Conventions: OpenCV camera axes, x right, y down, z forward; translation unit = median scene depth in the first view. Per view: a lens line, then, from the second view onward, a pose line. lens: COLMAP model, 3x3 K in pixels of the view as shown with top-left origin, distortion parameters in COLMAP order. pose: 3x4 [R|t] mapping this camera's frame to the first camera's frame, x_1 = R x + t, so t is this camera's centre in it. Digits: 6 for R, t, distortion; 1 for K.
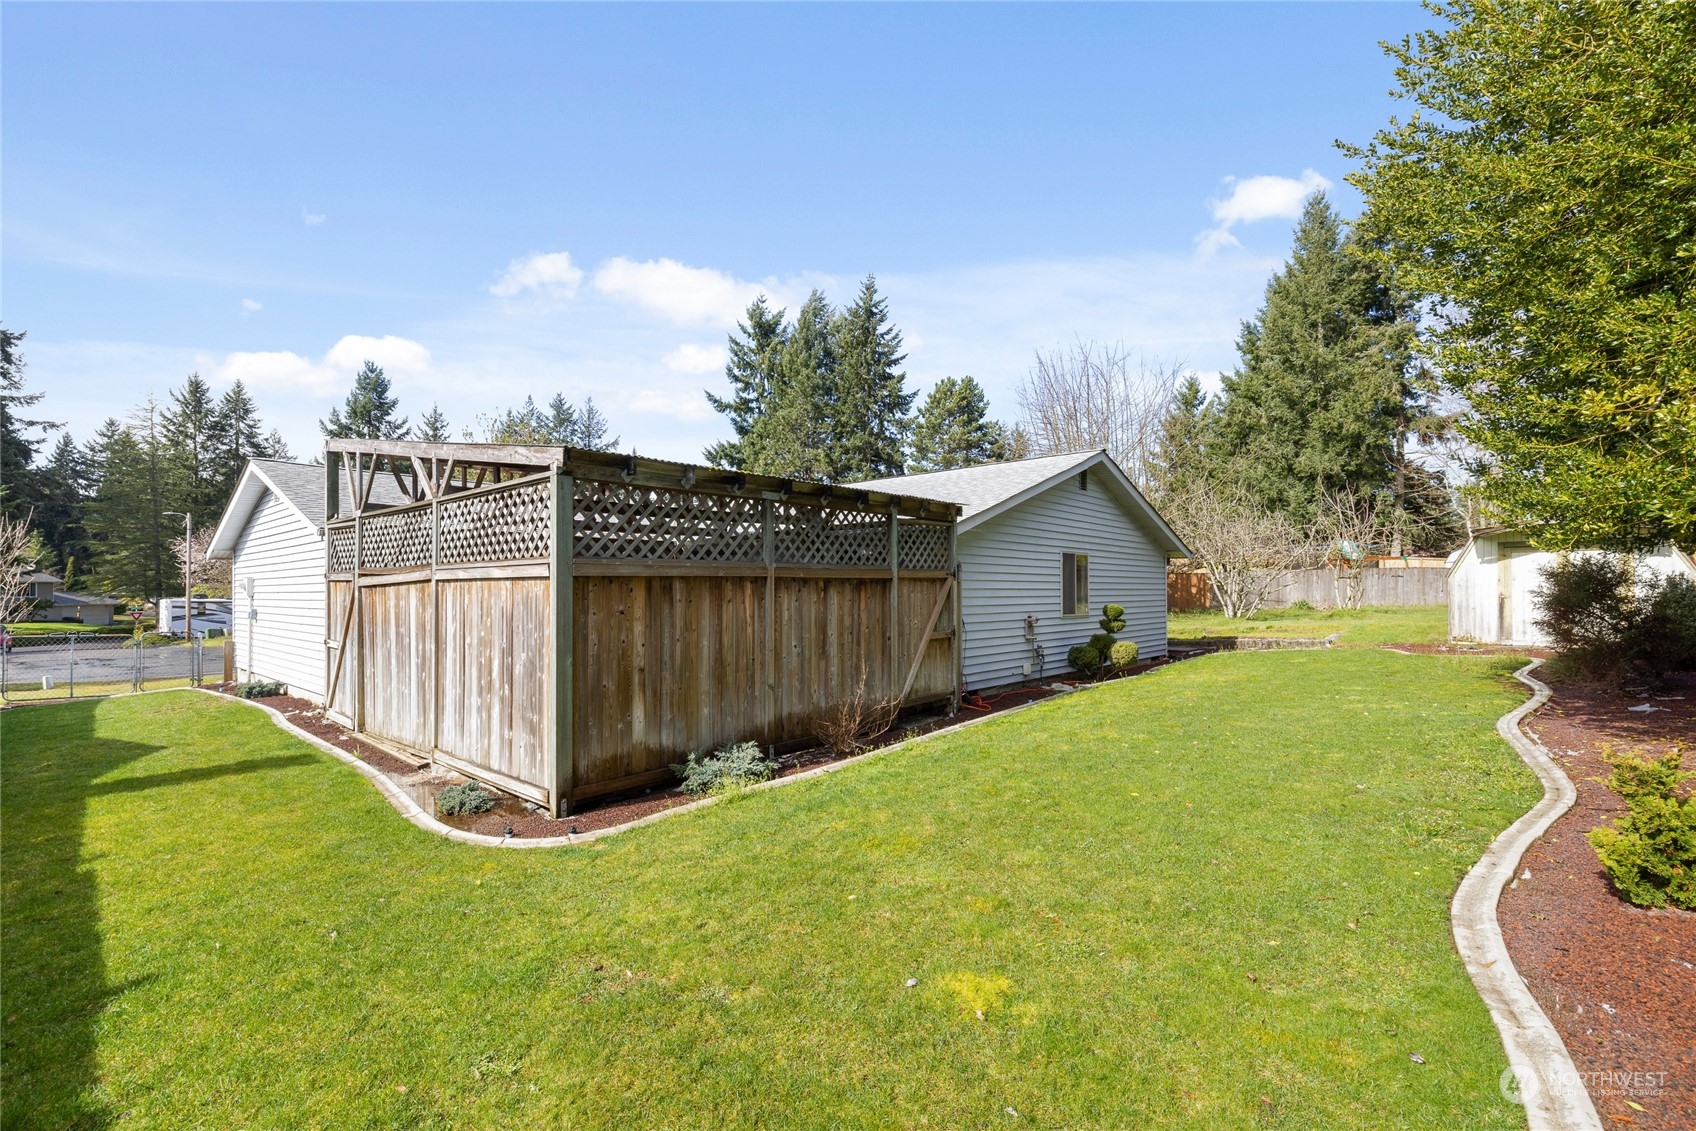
lens RADIAL K [[778.9, 0, 845.6], [0, 778.9, 589.9], [0, 0, 1]] dist [0.001684, 0.000019]
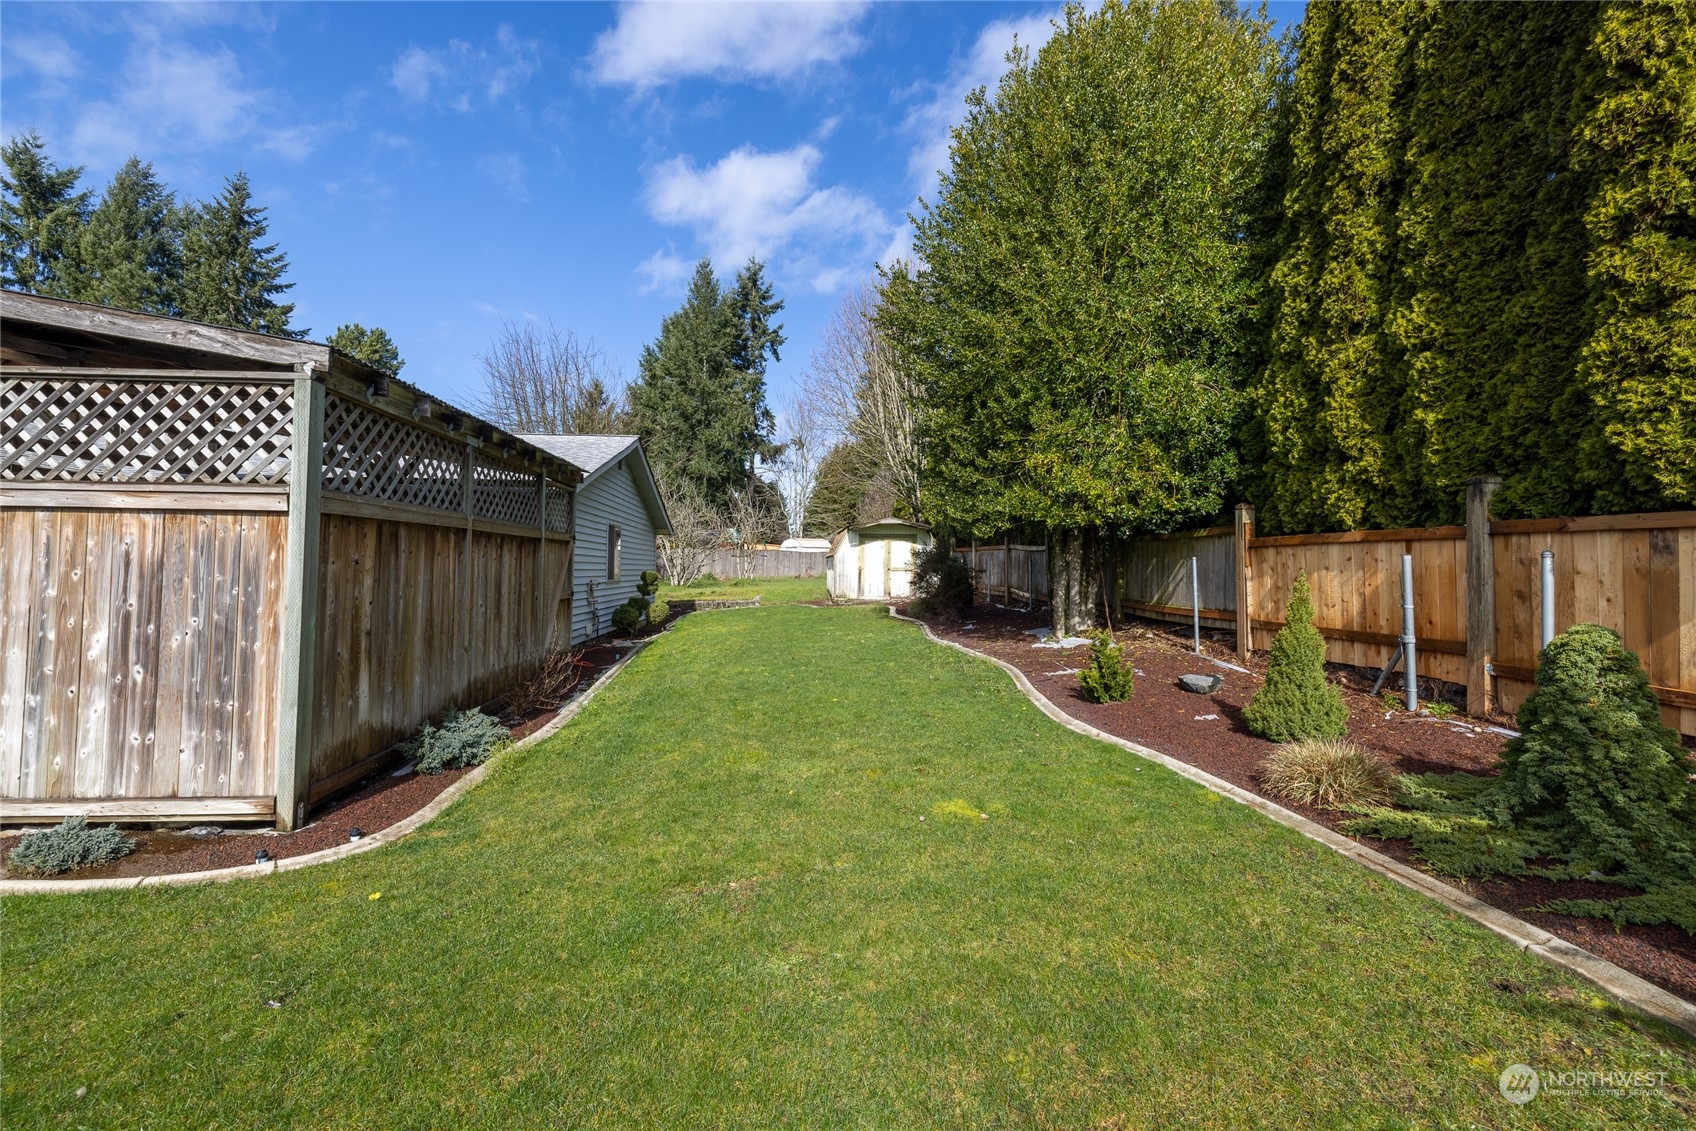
lens RADIAL K [[722.5, 0, 839.4], [0, 722.5, 564.5], [0, 0, 1]] dist [0.001491, -0.000035]
pose [[0.668613, 0.015939, 0.743440, -0.262803], [-0.011265, 0.999873, -0.011306, 0.017518], [-0.743525, -0.000816, 0.668707, 0.064600]]
